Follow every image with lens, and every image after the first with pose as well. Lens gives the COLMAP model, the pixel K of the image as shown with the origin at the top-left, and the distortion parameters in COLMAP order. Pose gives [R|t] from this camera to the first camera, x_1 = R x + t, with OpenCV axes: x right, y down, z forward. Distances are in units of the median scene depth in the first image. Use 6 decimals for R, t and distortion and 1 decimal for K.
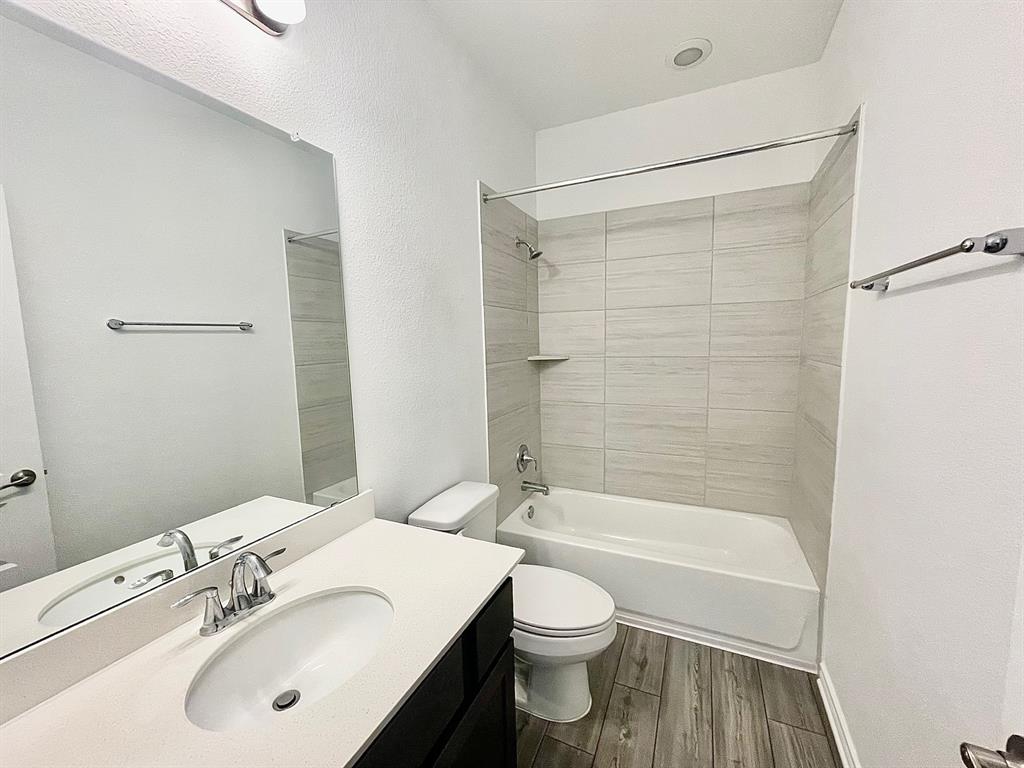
lens RADIAL K [[415.3, 0, 512.5], [0, 415.3, 383.5], [0, 0, 1]] dist [-0.000087, -0.000226]
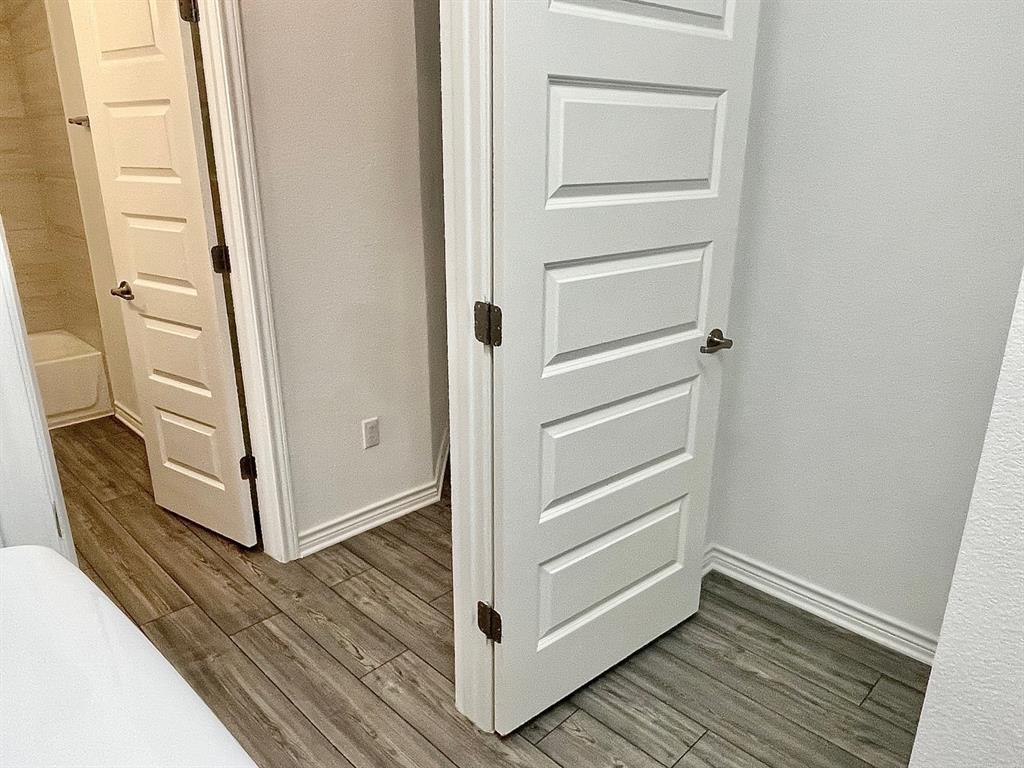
lens RADIAL K [[708.3, 0, 512.4], [0, 708.3, 384.7], [0, 0, 1]] dist [0.006854, 0.002167]
pose [[0.333495, -0.273883, 0.902092, -0.915043], [0.092938, 0.961761, 0.257640, 0.126680], [-0.938160, -0.002084, 0.346196, -1.041448]]
